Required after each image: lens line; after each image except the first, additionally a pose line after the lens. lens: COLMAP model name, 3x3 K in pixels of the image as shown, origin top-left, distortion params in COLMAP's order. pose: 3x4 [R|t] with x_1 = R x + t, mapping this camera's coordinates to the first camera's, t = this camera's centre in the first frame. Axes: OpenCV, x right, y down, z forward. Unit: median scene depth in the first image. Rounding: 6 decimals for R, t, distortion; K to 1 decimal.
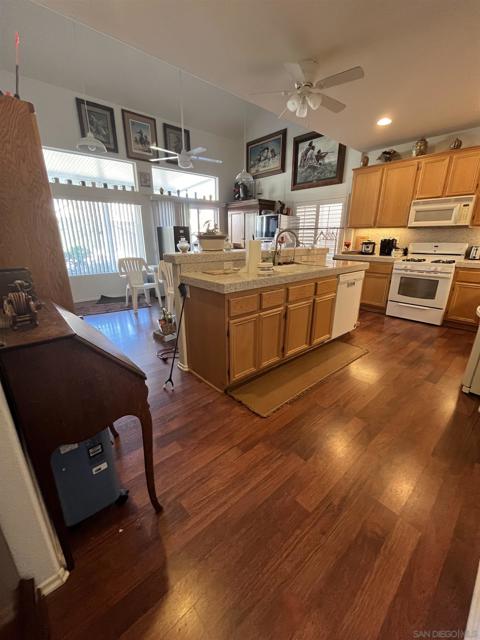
lens RADIAL K [[259.2, 0, 241.6], [0, 259.2, 320.6], [0, 0, 1]] dist [-0.003125, -0.000085]
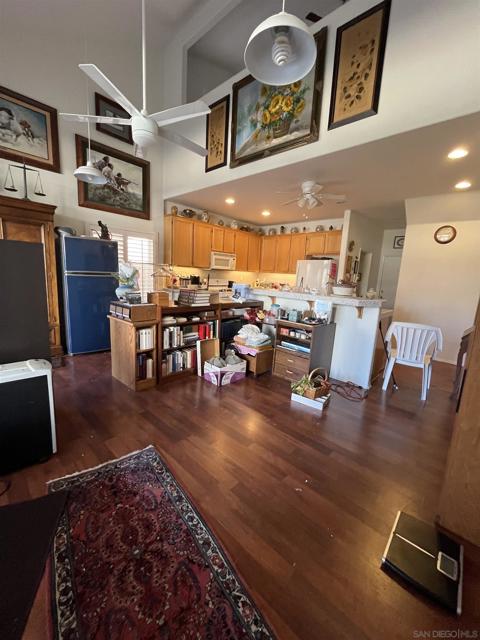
lens RADIAL K [[259.2, 0, 241.6], [0, 259.2, 320.6], [0, 0, 1]] dist [-0.003125, -0.000085]
pose [[-0.103202, -0.180831, 0.978085, -0.673465], [0.254159, 0.945897, 0.201698, -0.267912], [-0.961641, 0.269404, -0.051658, 0.789974]]
